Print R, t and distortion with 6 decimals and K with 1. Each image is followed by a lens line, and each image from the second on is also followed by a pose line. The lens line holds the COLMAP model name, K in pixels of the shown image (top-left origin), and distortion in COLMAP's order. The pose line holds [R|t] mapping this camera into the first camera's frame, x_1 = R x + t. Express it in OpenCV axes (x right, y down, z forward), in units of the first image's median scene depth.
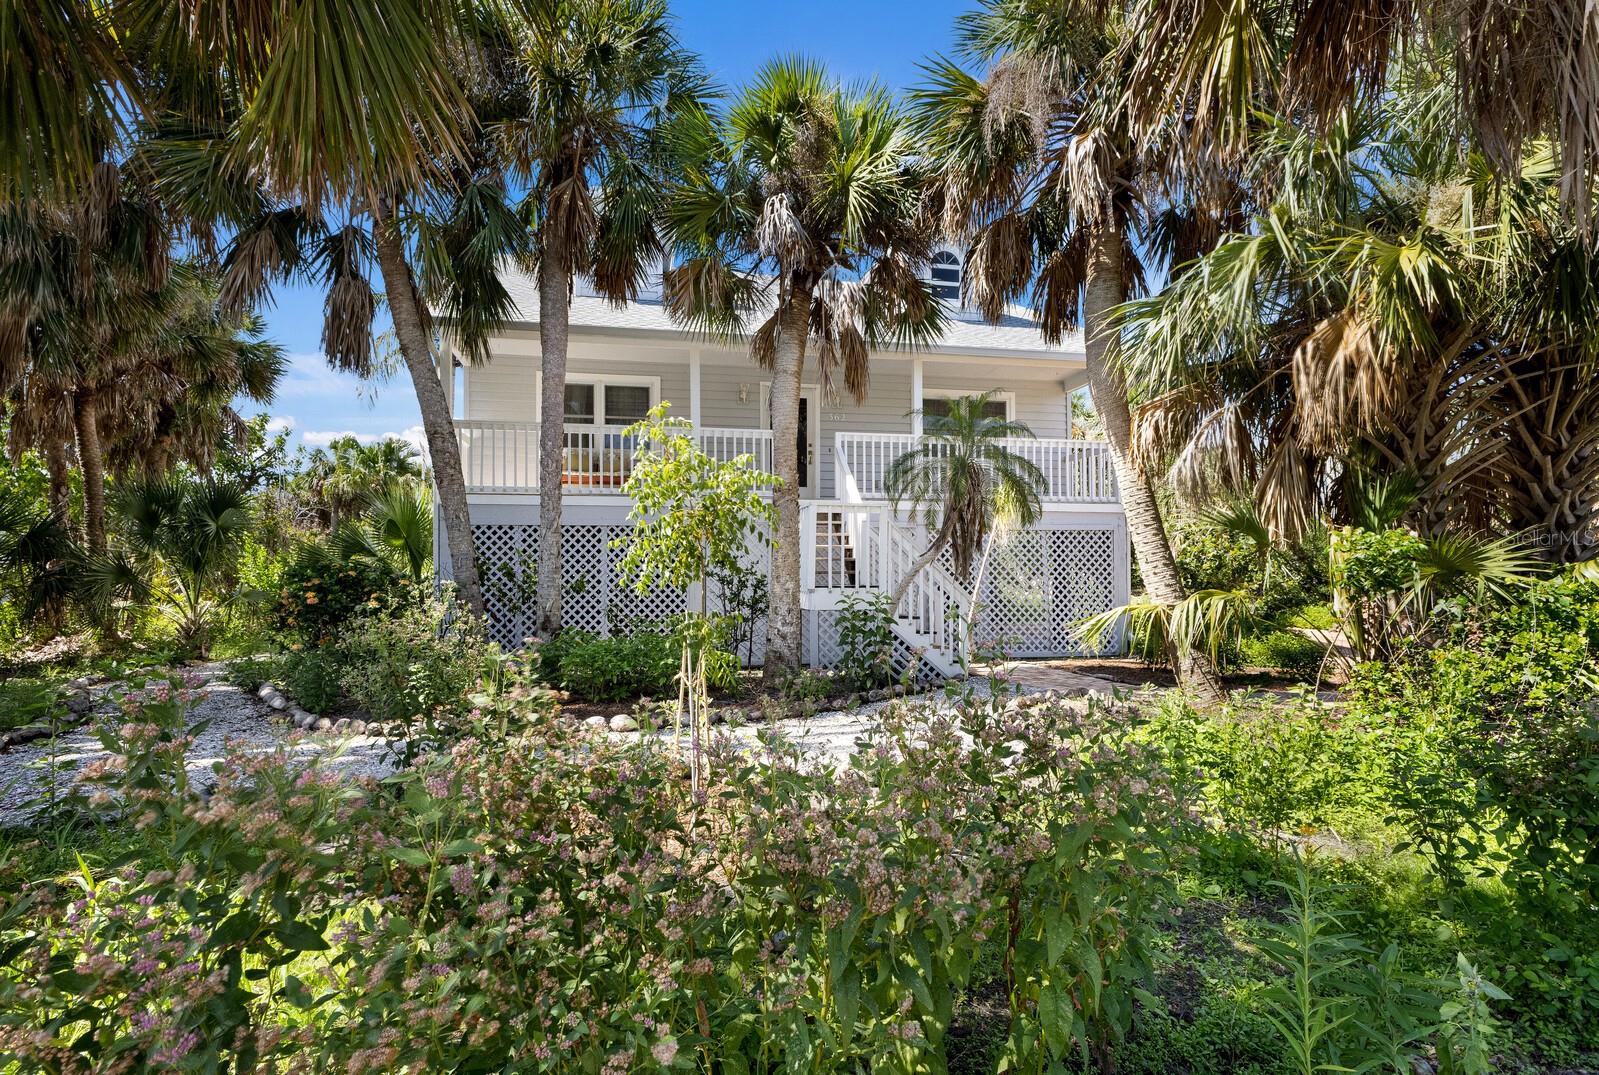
lens RADIAL K [[827.6, 0, 798.1], [0, 827.6, 531.6], [0, 0, 1]] dist [0.039986, 0.000300]
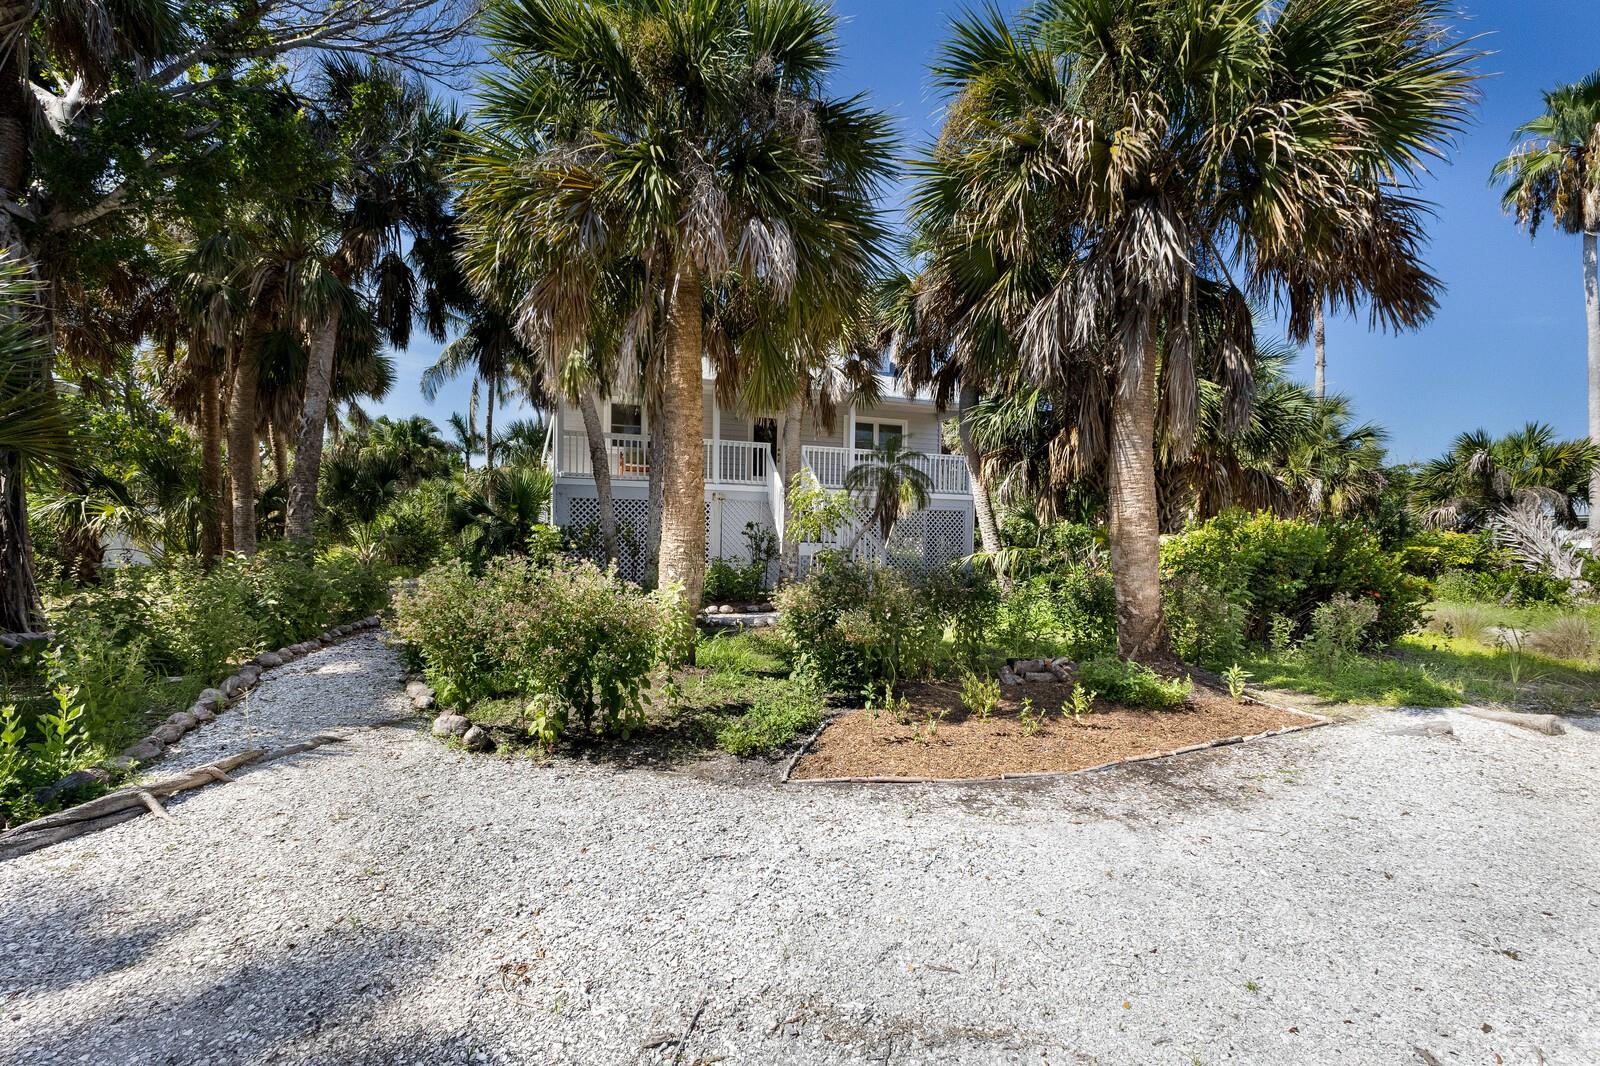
lens RADIAL K [[692.9, 0, 799.0], [0, 692.9, 536.5], [0, 0, 1]] dist [-0.002080, 0.000163]
pose [[0.990321, 0.020948, 0.137203, -0.204555], [-0.028835, 0.998029, 0.055745, -0.027286], [-0.135765, -0.059162, 0.988973, -0.474008]]
